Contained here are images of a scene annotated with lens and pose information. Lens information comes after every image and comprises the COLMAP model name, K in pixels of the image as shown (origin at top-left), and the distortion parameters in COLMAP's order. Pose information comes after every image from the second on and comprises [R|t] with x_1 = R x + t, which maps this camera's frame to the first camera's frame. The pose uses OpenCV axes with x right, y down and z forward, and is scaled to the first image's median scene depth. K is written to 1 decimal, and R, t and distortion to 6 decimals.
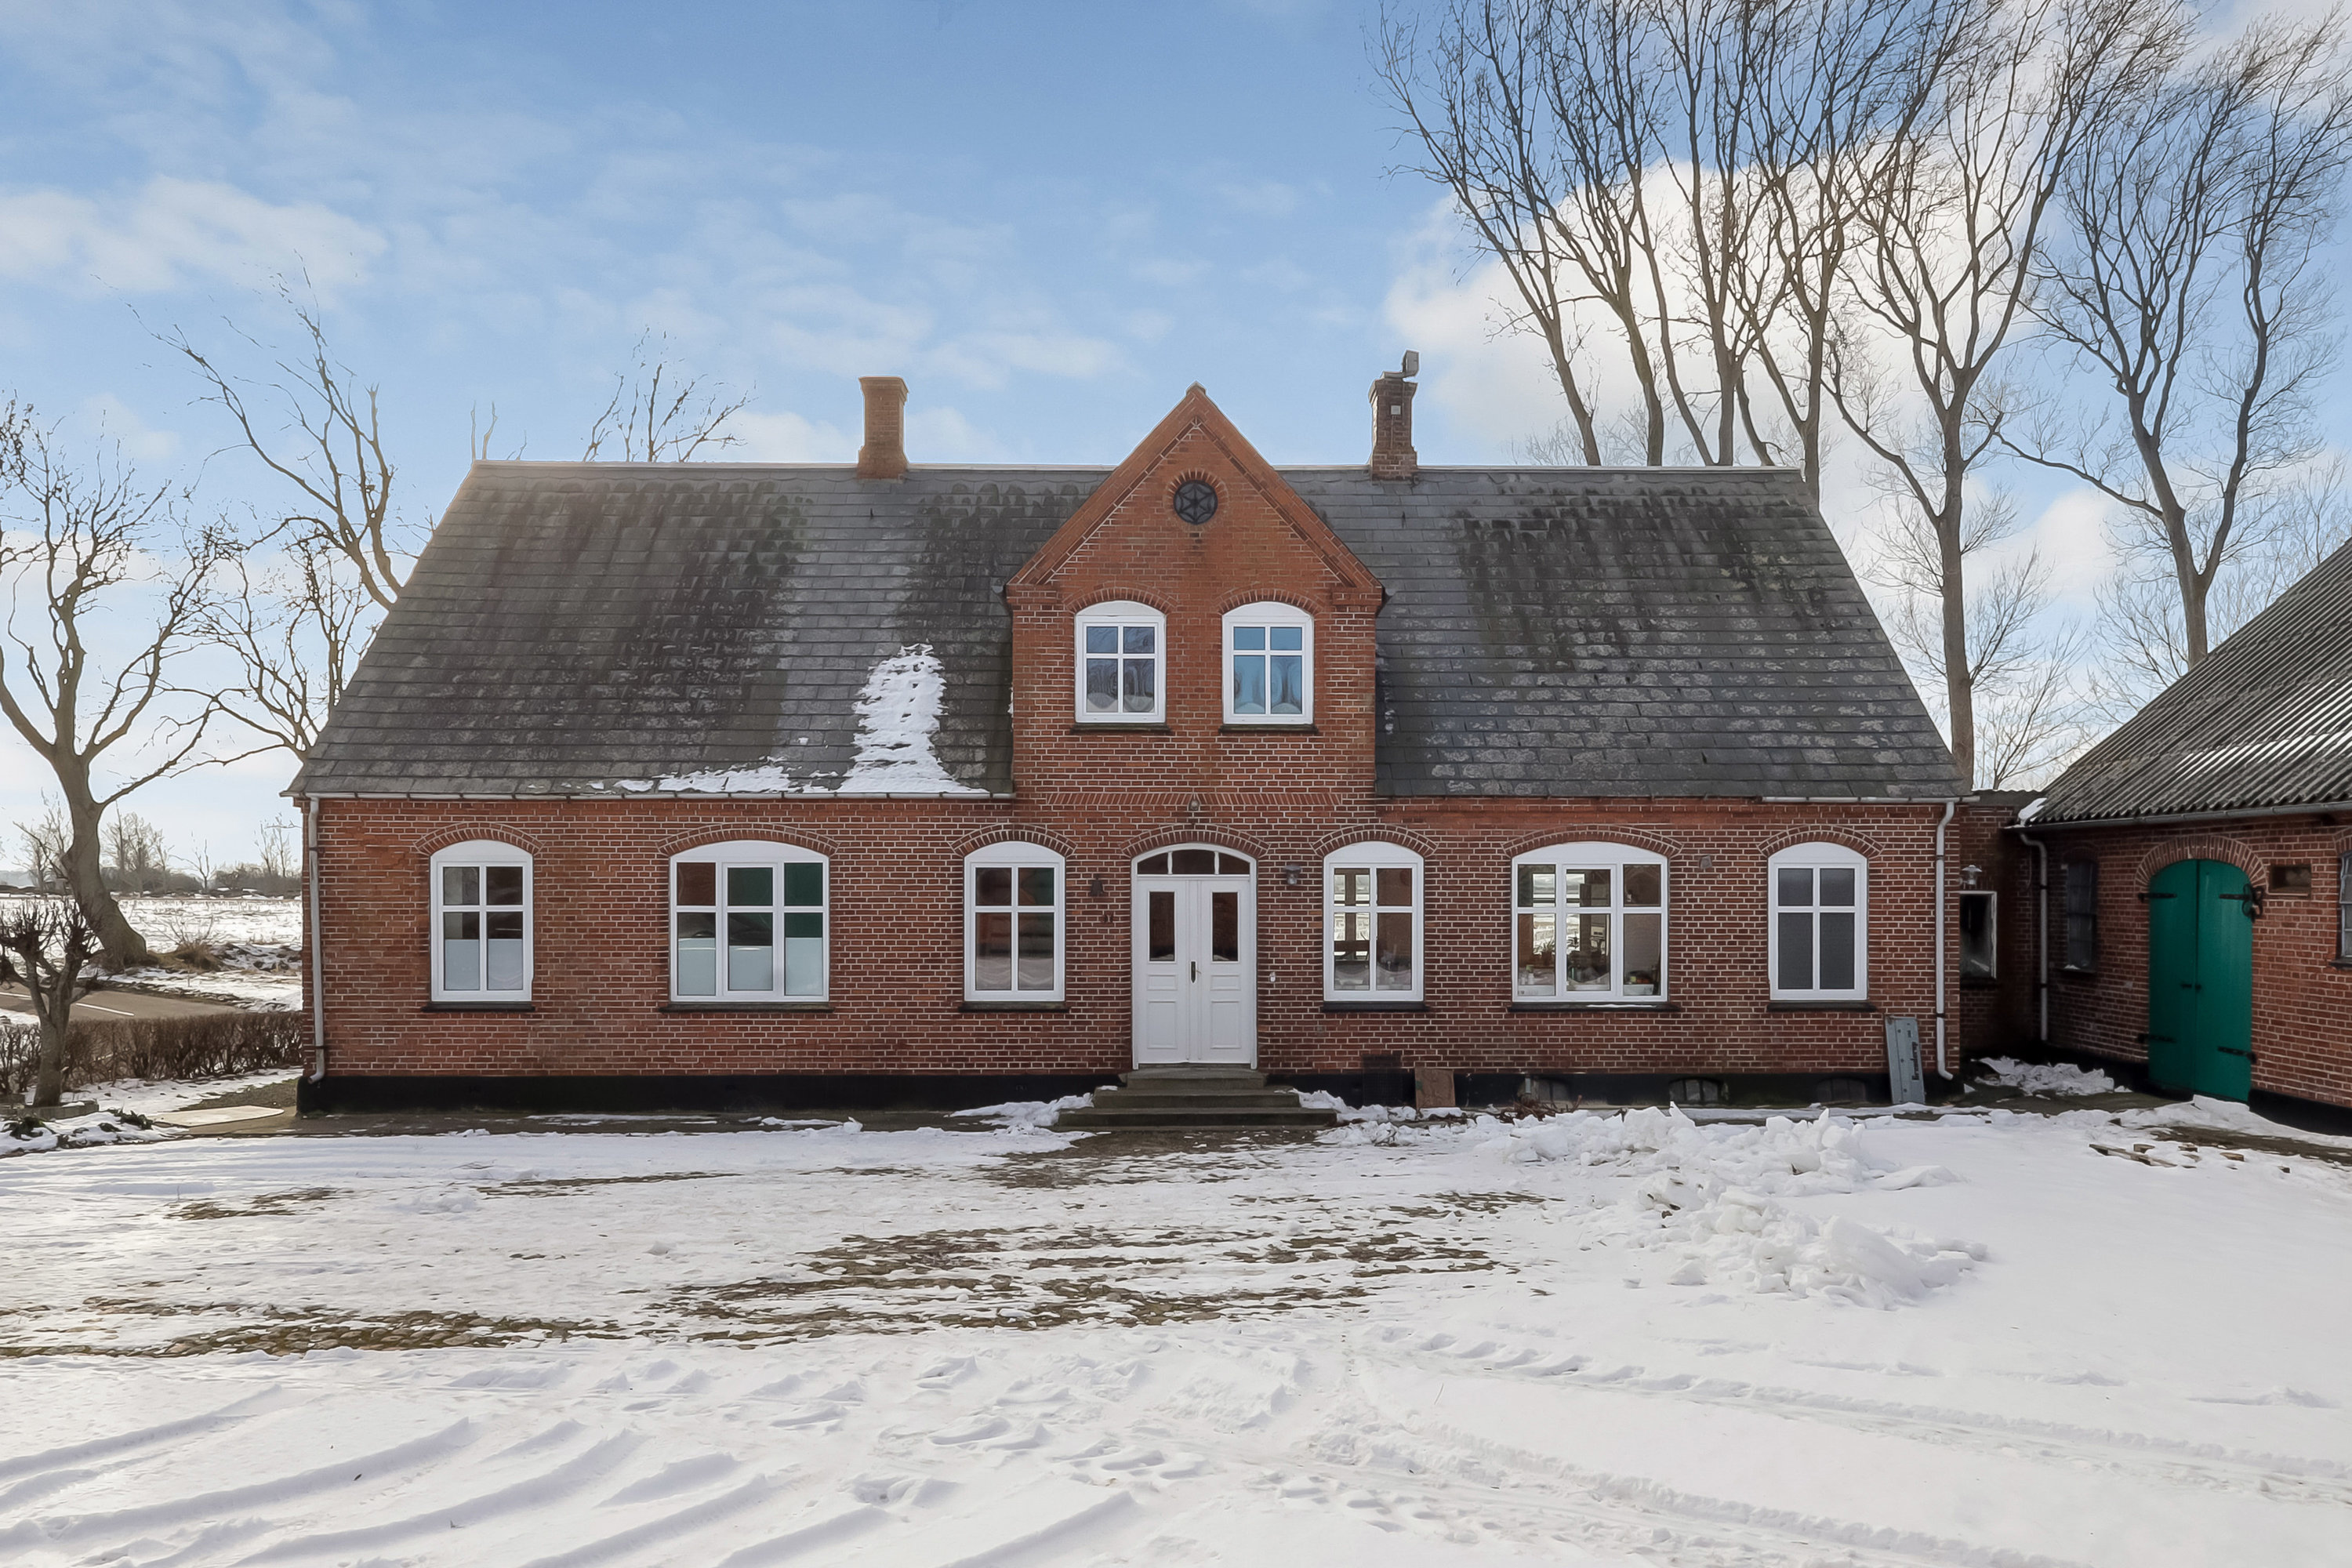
lens RADIAL K [[1658.7, 0, 1171.2], [0, 1658.7, 892.8], [0, 0, 1]] dist [0.000527, 0.001045]
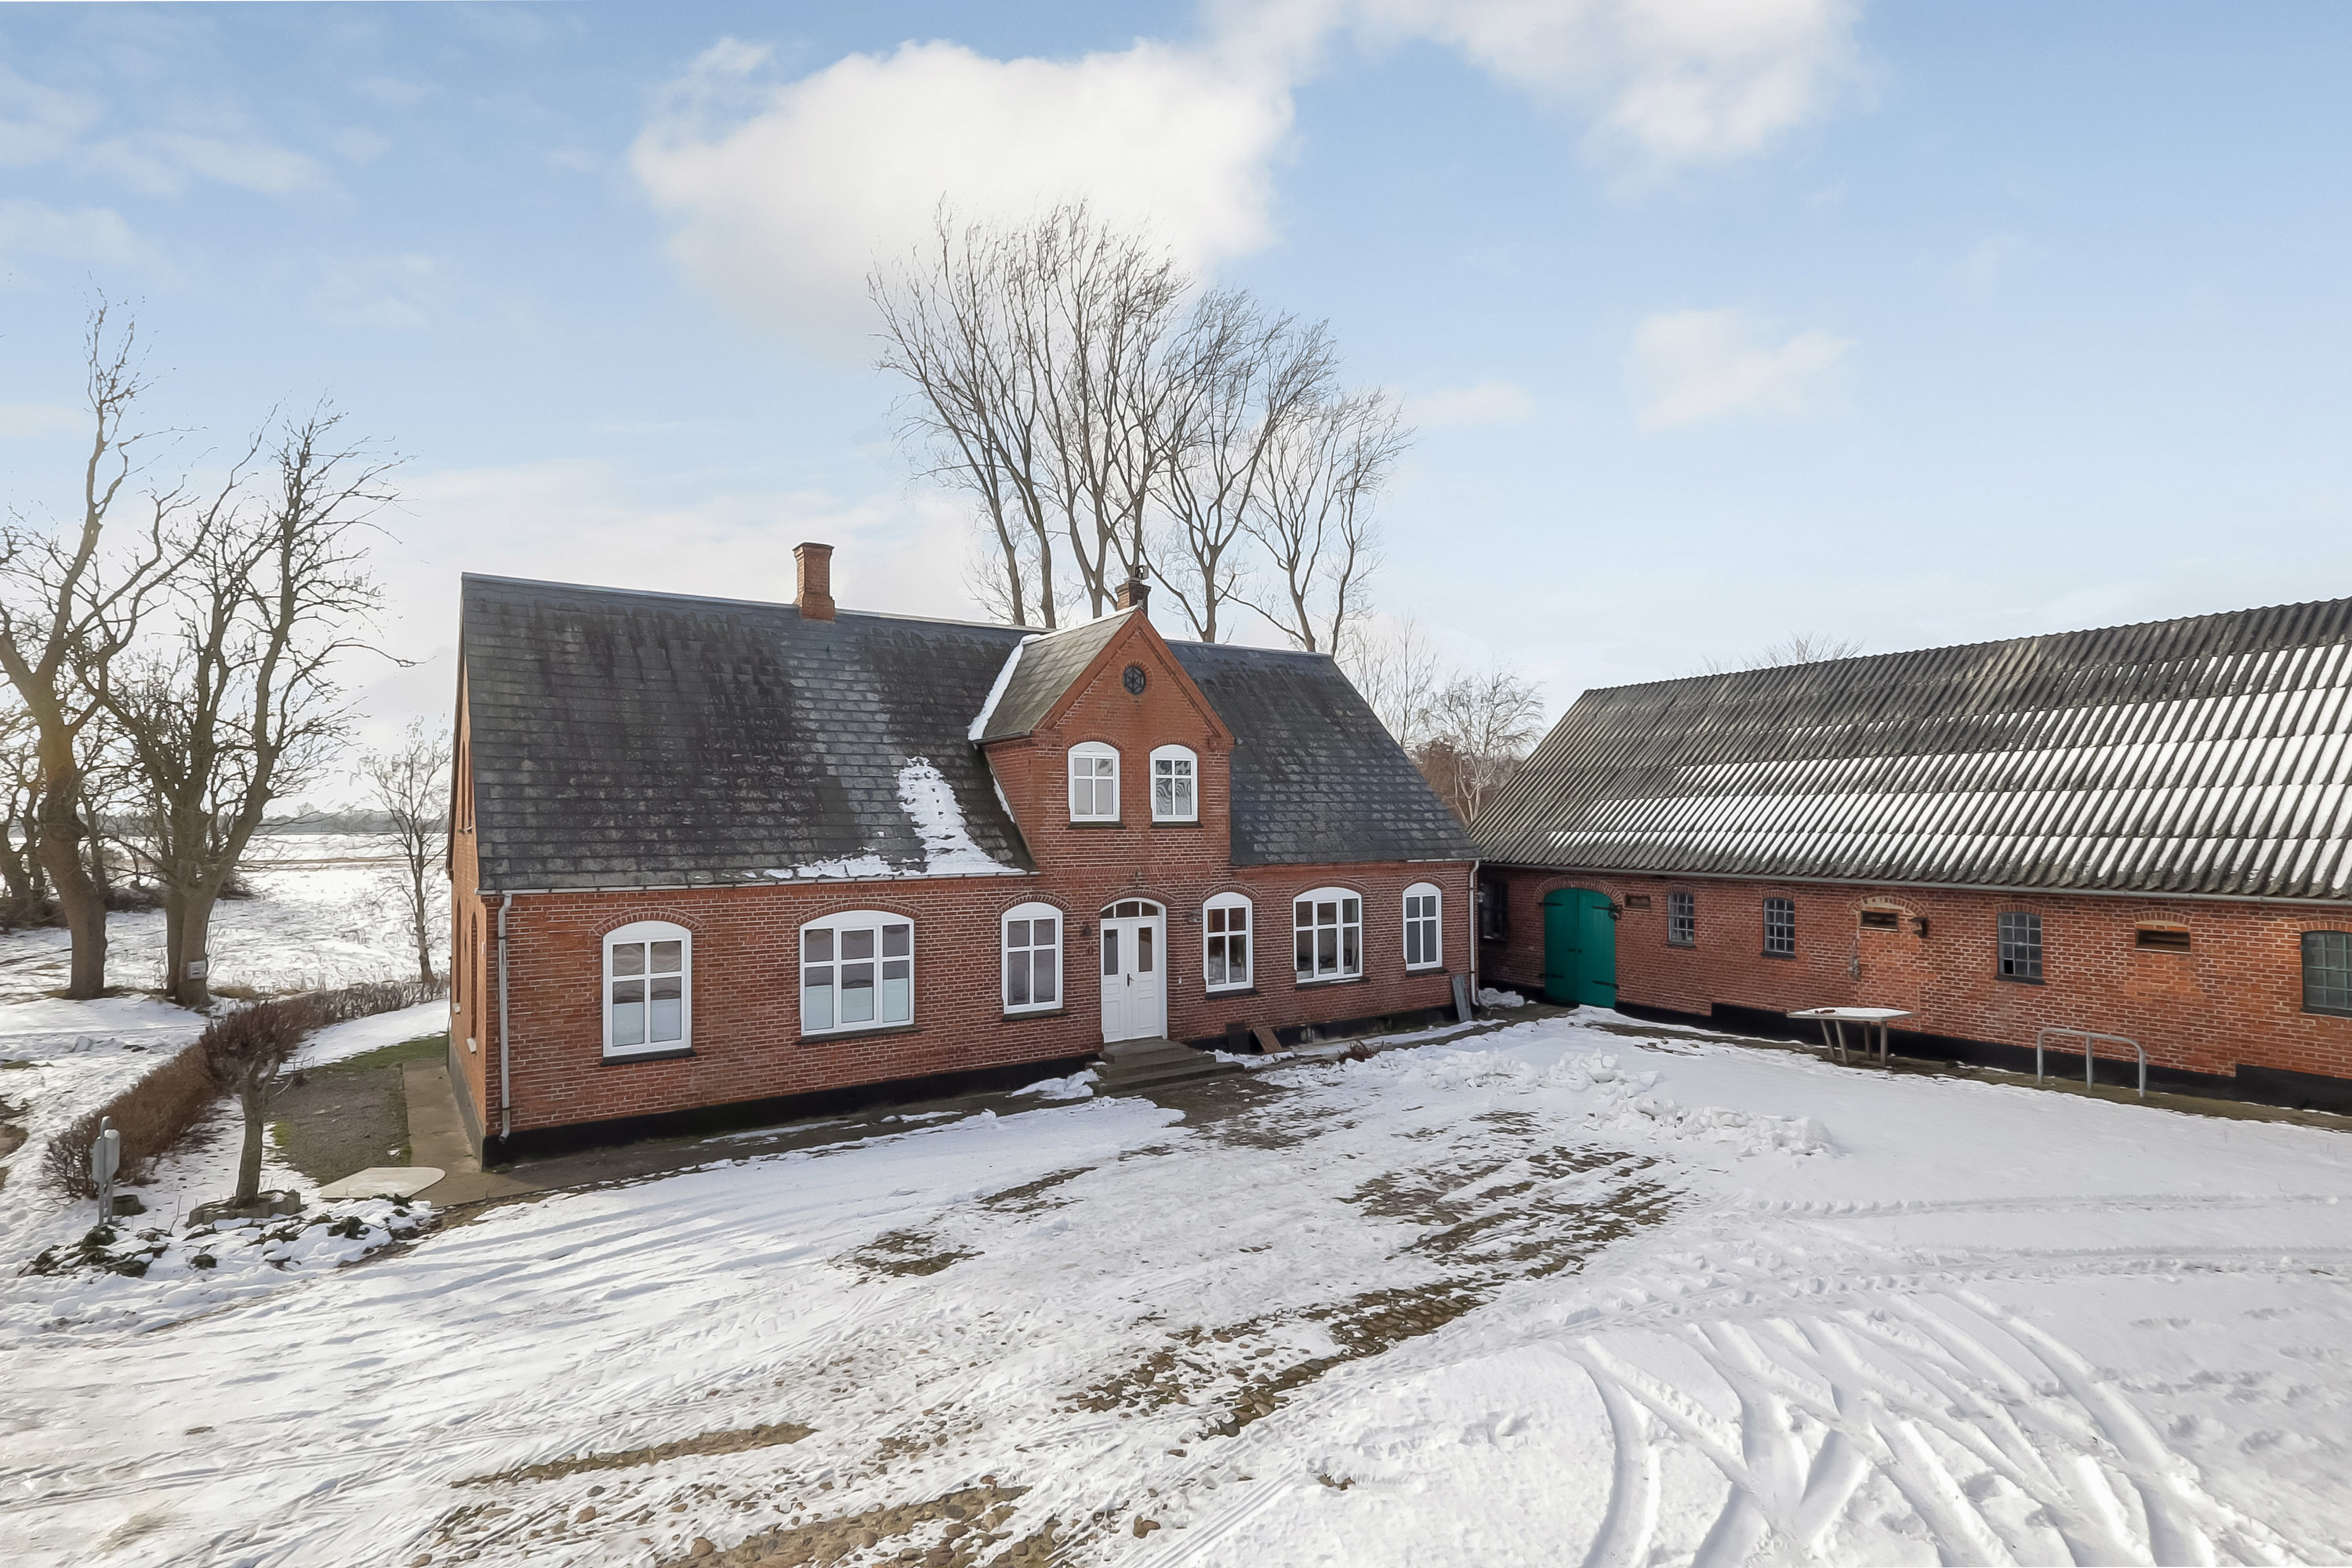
lens RADIAL K [[1197.9, 0, 1176.0], [0, 1197.9, 784.0], [0, 0, 1]] dist [0.000708, 0.000223]
pose [[0.837502, 0.009206, 0.546357, -0.571097], [0.008330, 0.999527, -0.029611, -0.103560], [-0.546371, 0.029350, 0.837029, 0.033094]]
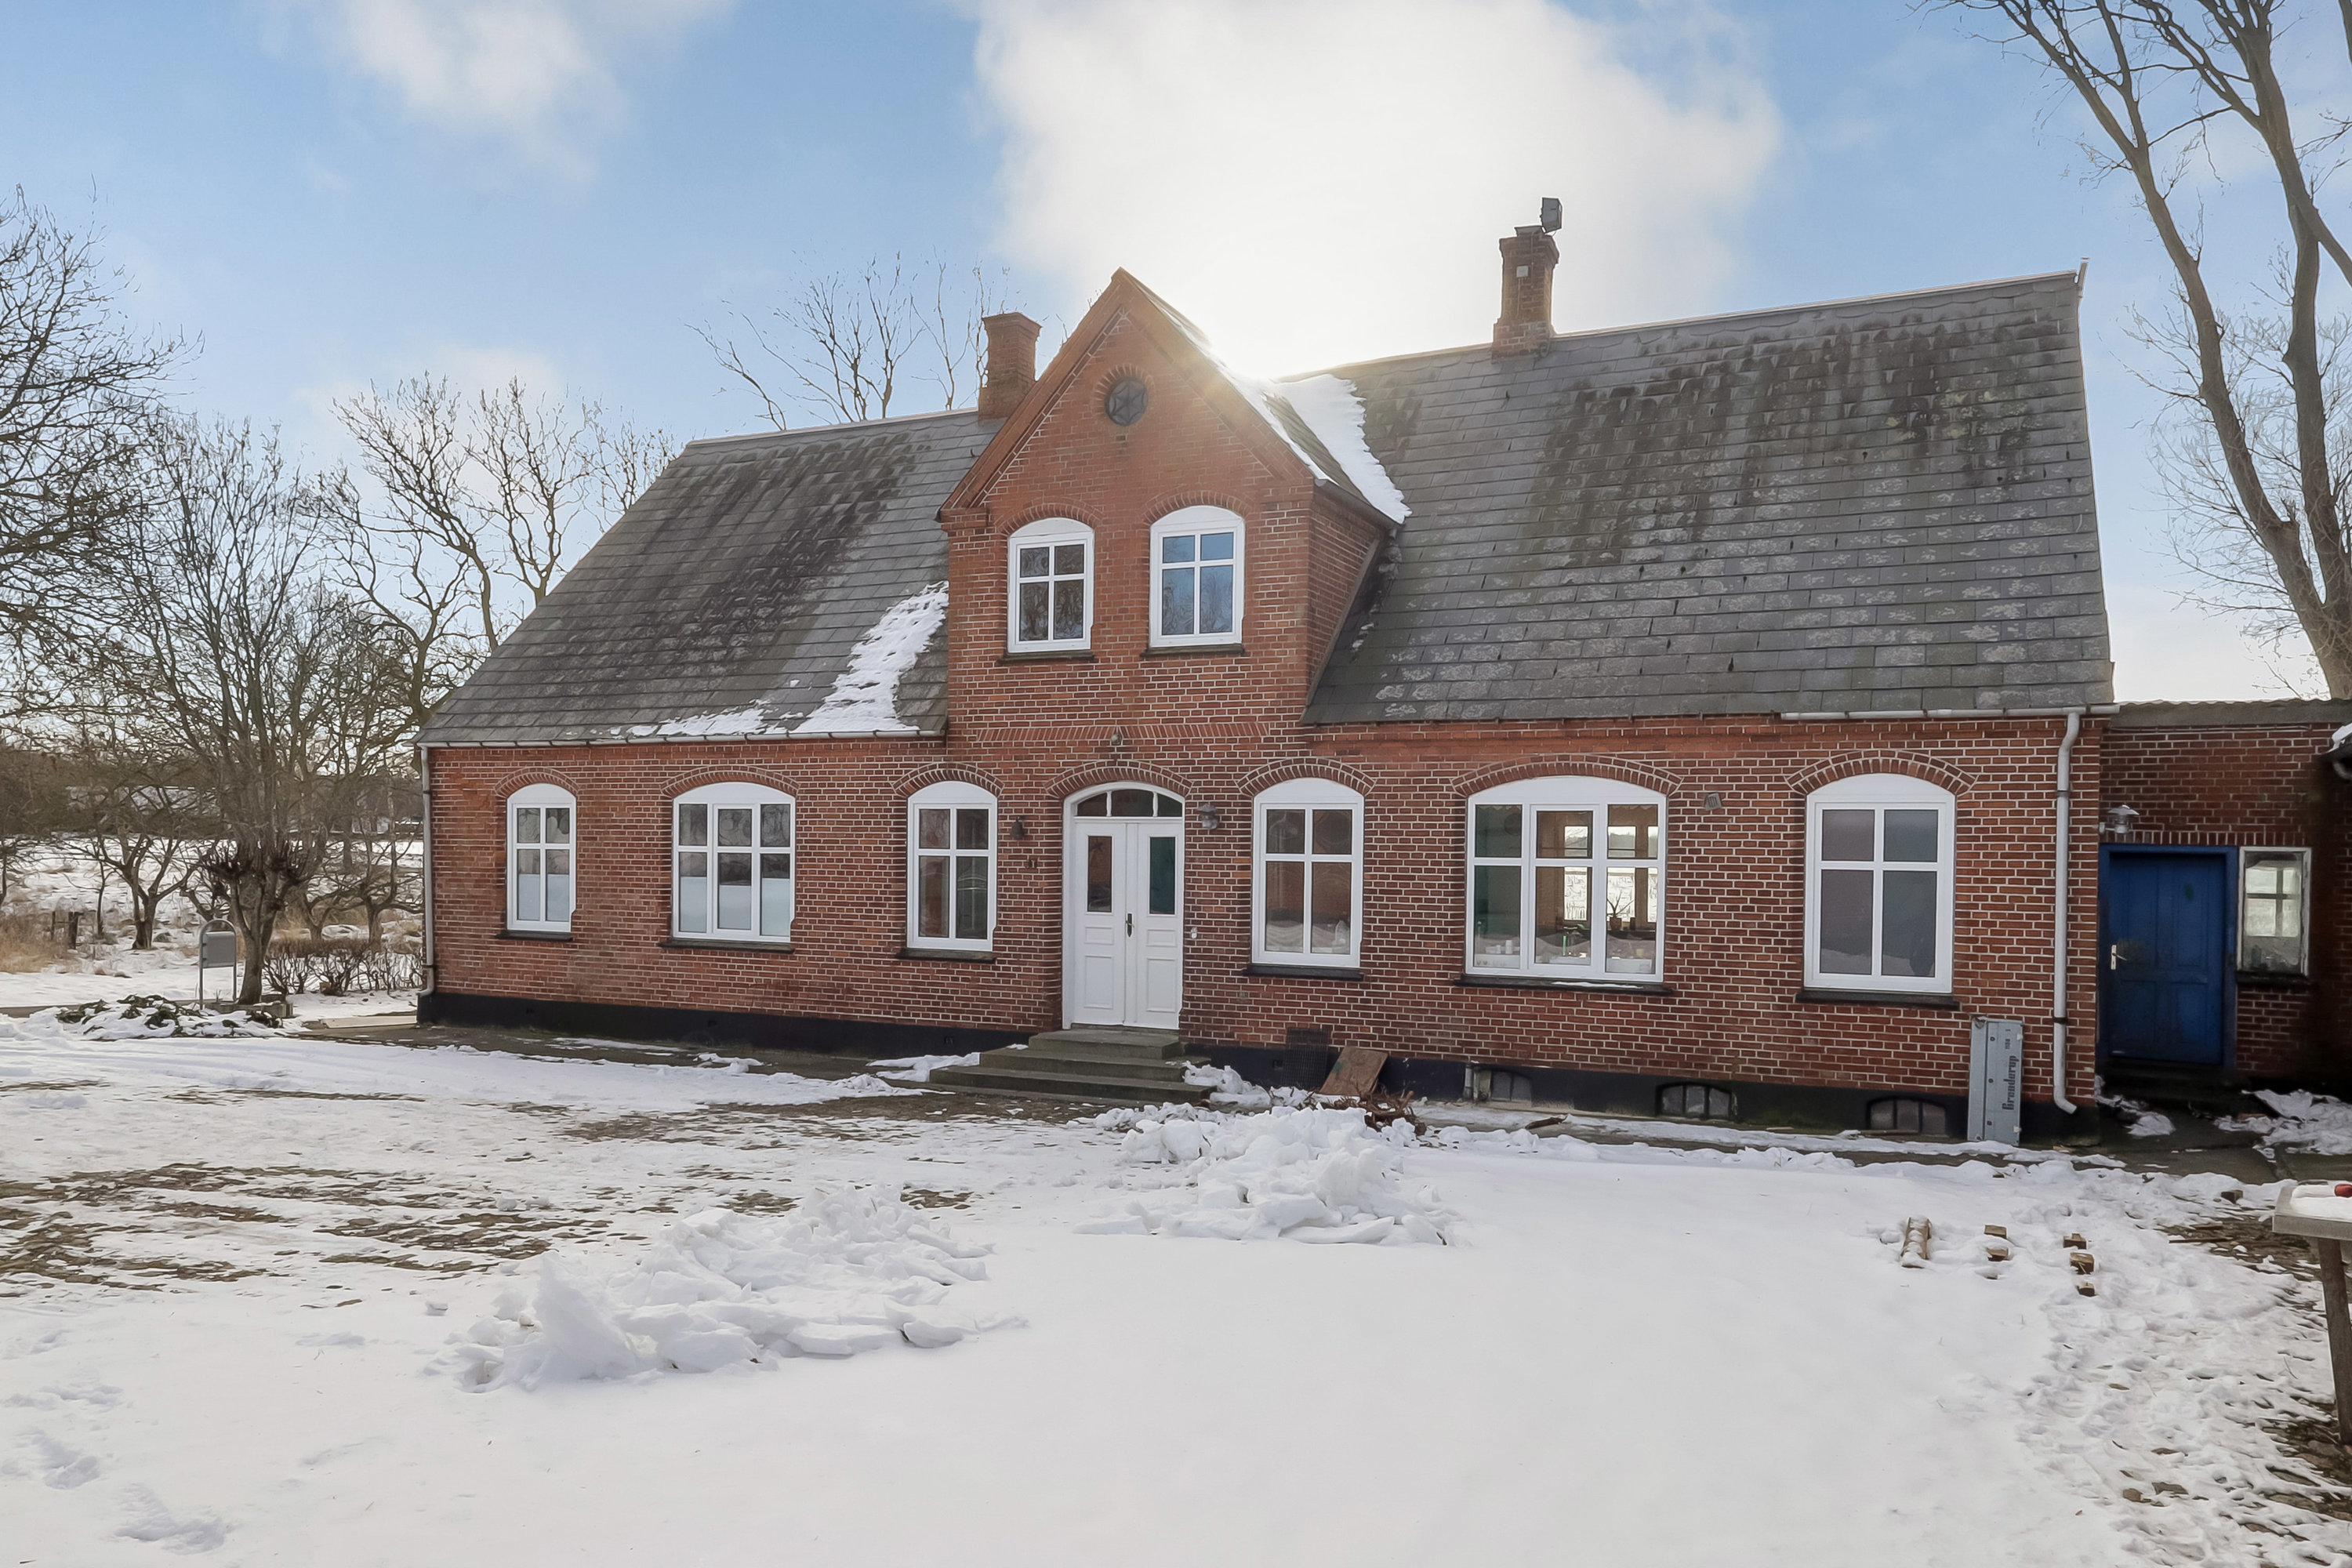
lens RADIAL K [[1624.5, 0, 1181.4], [0, 1624.5, 871.7], [0, 0, 1]] dist [0.000003, -0.003033]
pose [[0.896341, 0.016702, -0.443050, 0.435035], [-0.012935, 0.999850, 0.011524, 0.008365], [0.443176, -0.004598, 0.896423, 0.224903]]
